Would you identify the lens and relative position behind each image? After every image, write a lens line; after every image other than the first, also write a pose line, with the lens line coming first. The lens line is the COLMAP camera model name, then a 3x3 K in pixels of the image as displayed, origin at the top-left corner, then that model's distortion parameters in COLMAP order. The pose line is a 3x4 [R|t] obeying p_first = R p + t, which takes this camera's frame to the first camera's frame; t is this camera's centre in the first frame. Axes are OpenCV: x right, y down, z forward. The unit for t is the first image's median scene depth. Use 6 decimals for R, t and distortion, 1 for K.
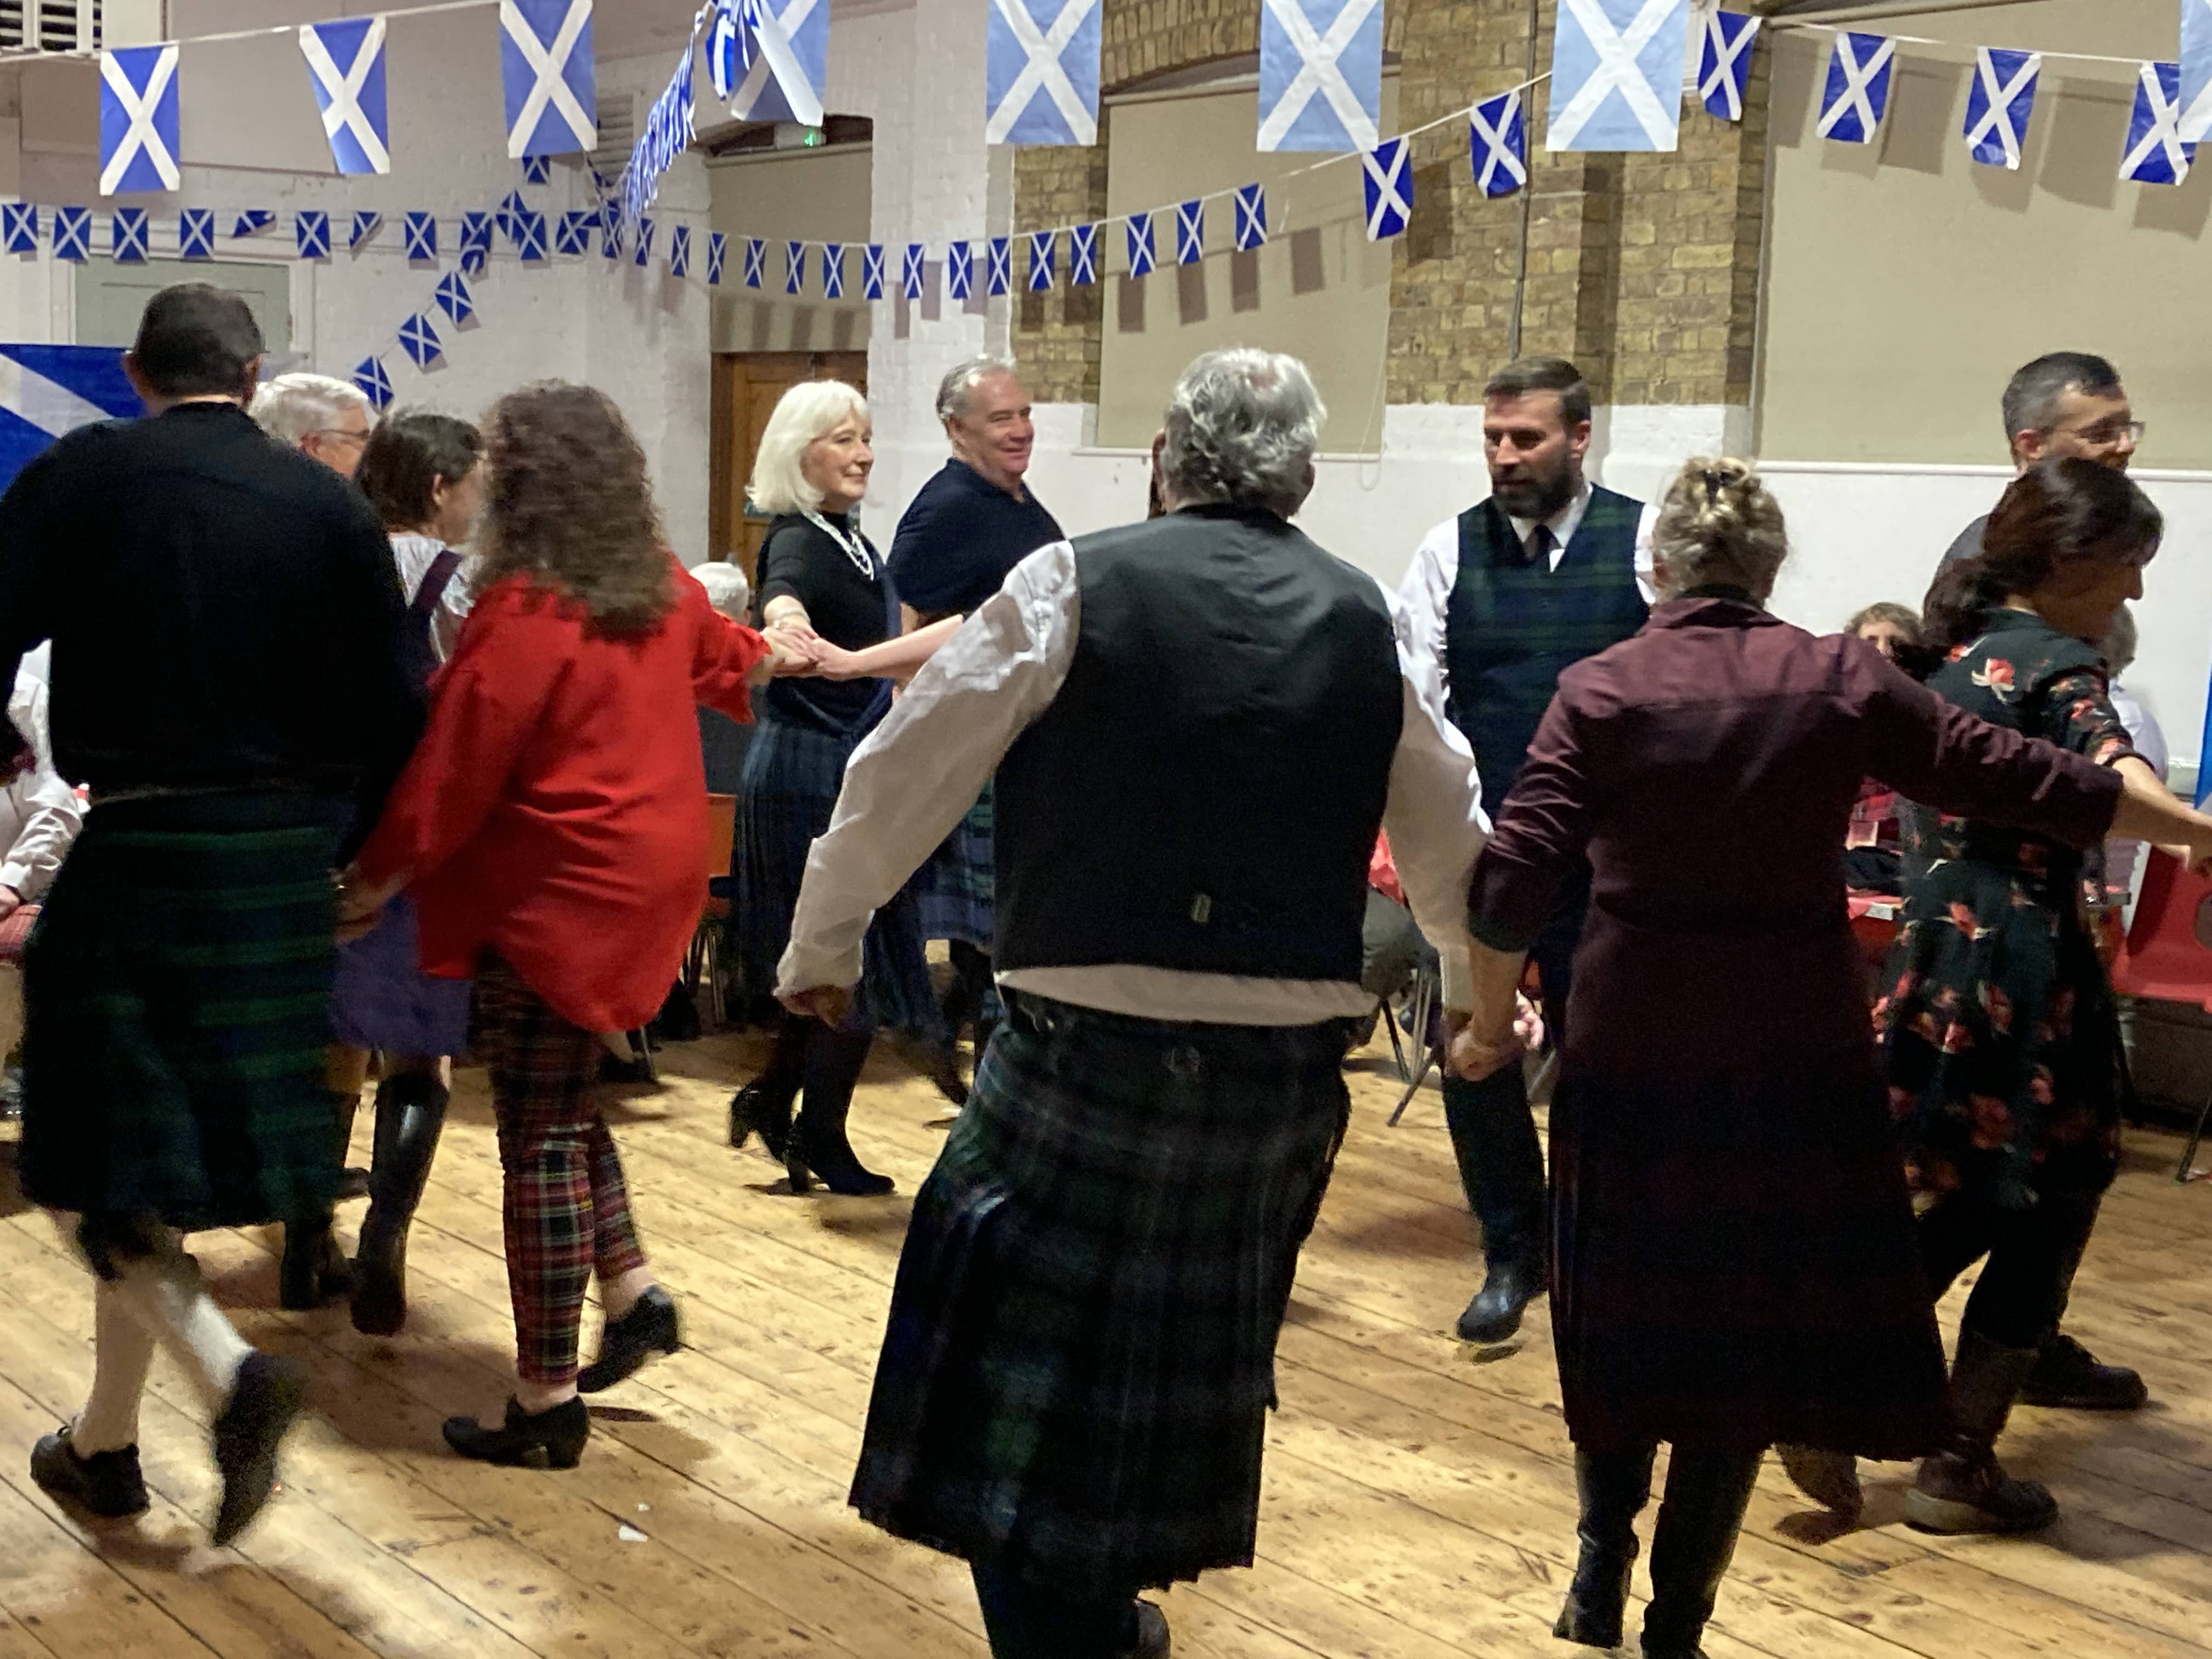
lens RADIAL K [[3190.0, 0, 1103.8], [0, 3190.0, 827.1], [0, 0, 1]] dist [0.089751, 0.000000]
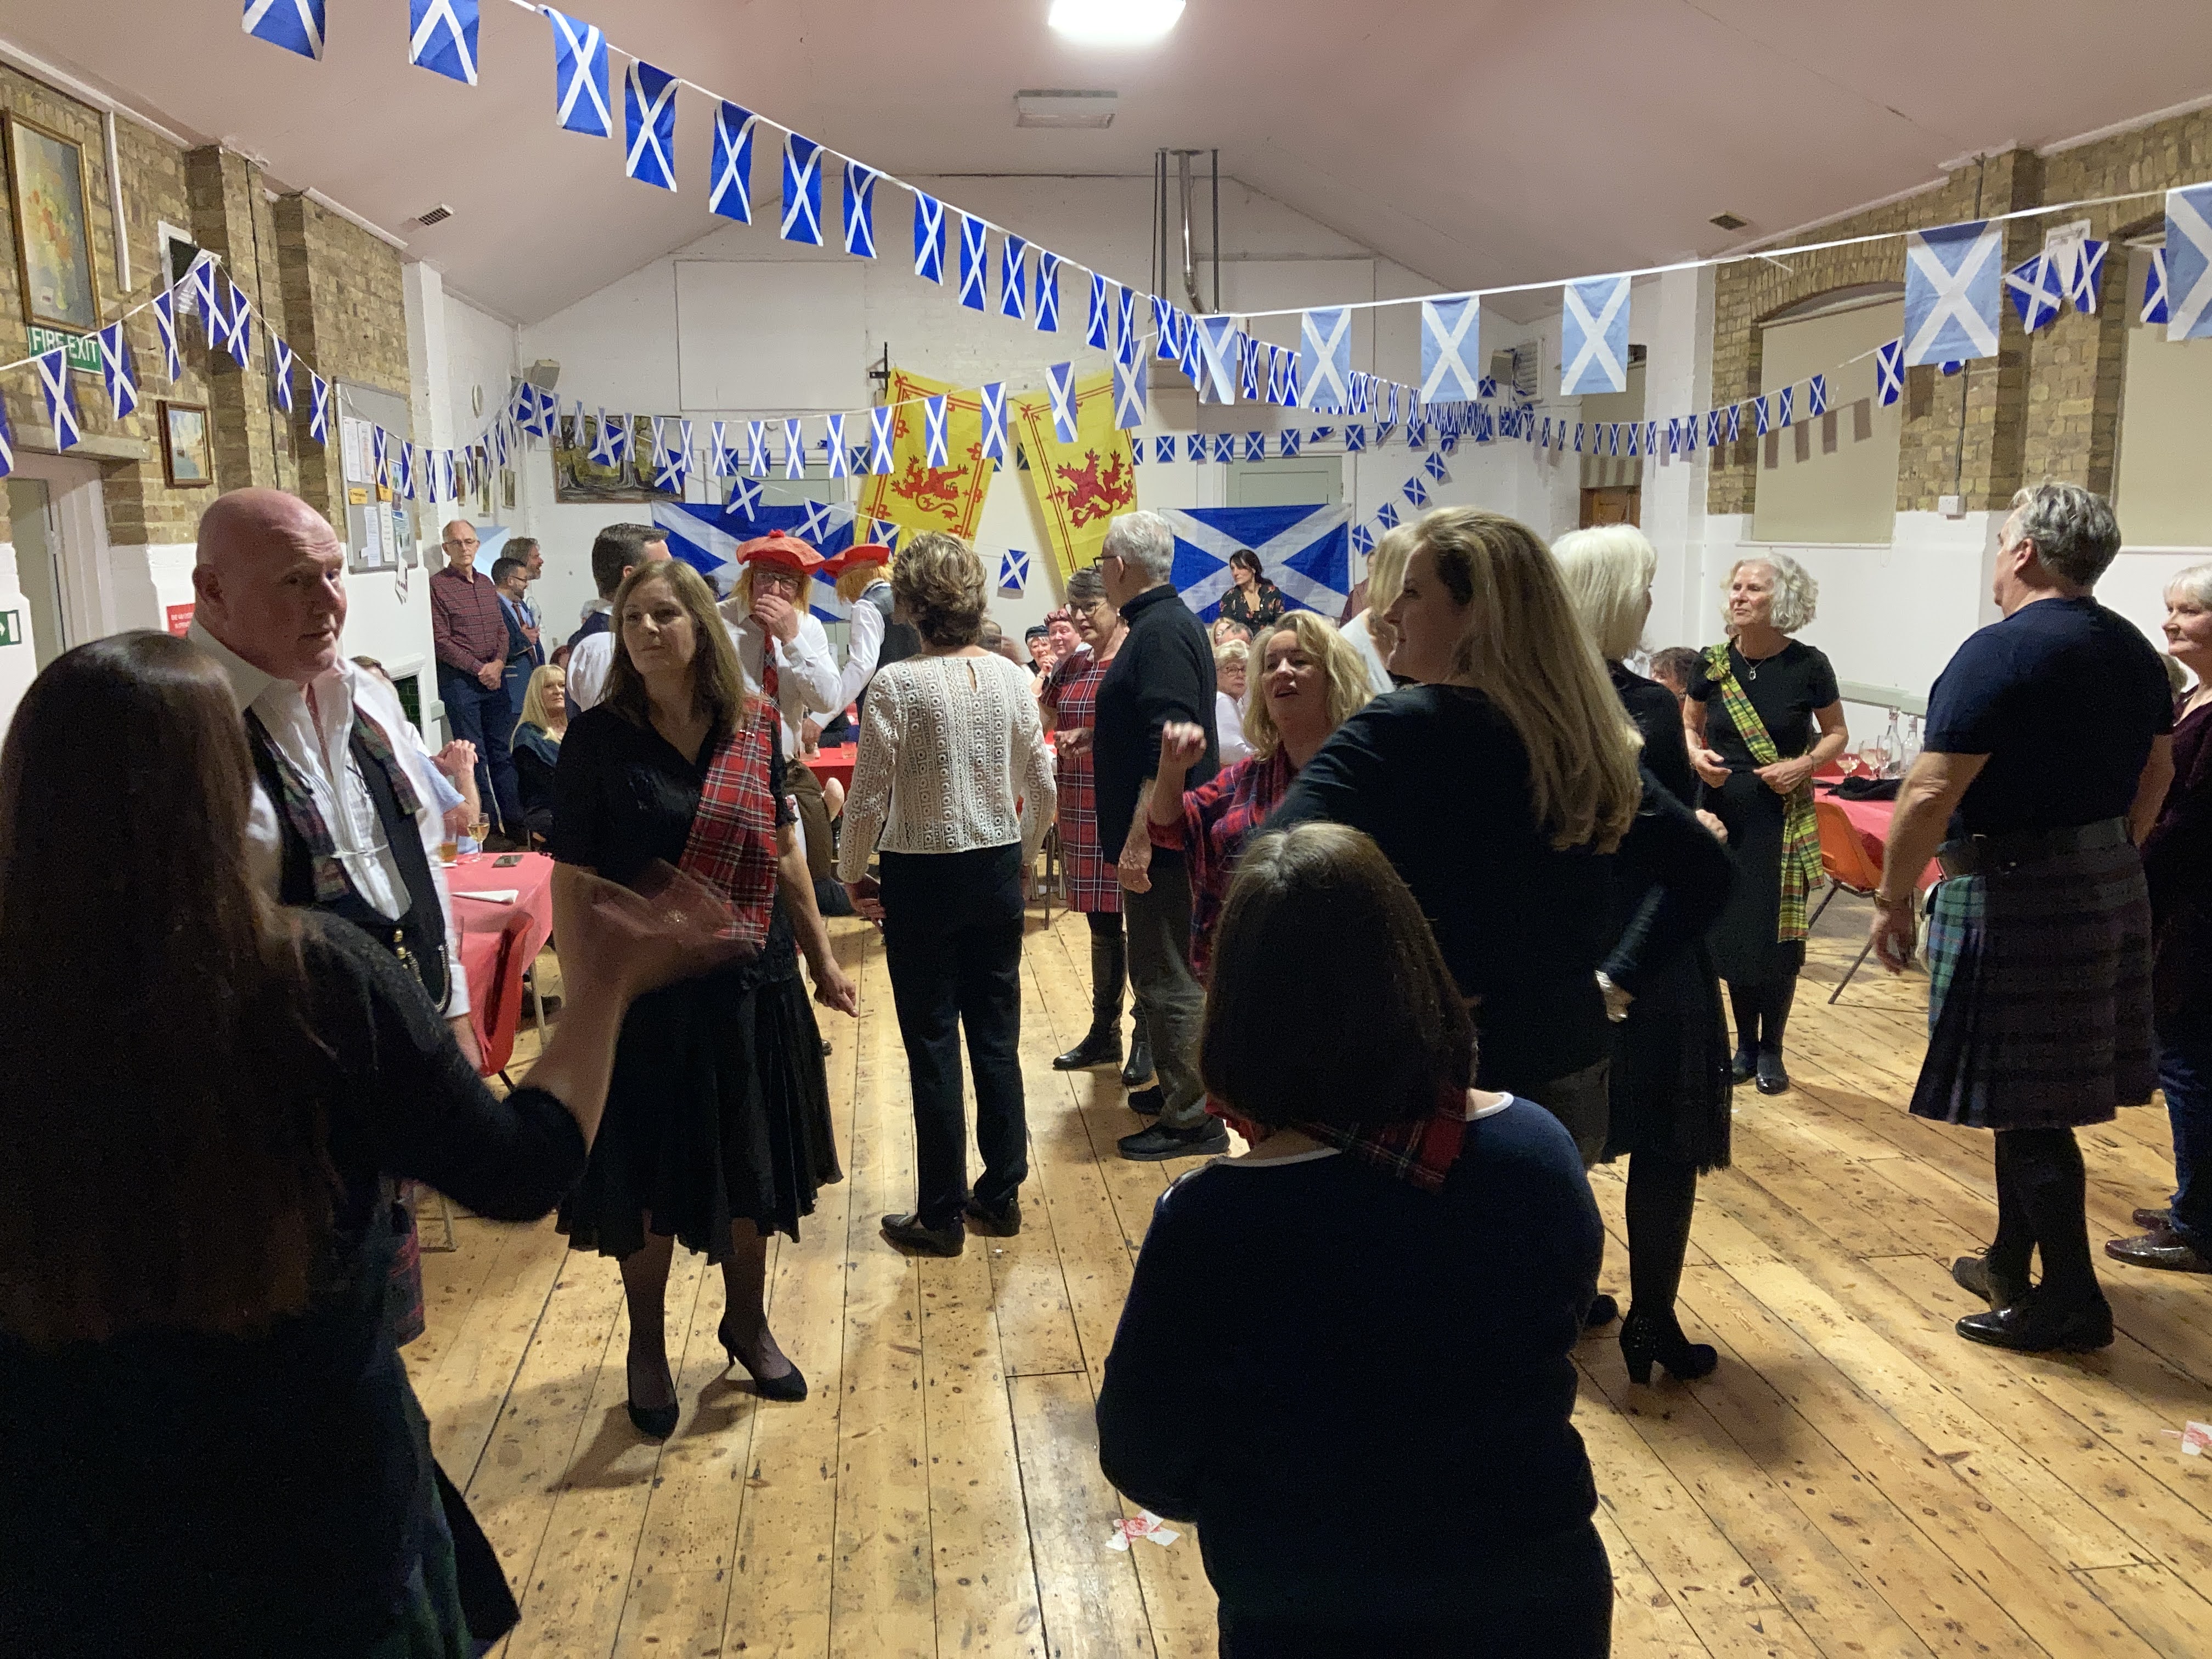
lens RADIAL K [[1819.8, 0, 1077.8], [0, 1819.8, 810.8], [0, 0, 1]] dist [0.001591, 0.008574]
pose [[0.860314, 0.036295, -0.508472, 0.202965], [-0.017724, 0.998989, 0.041320, -0.017502], [0.509457, -0.026536, 0.860087, 0.039351]]
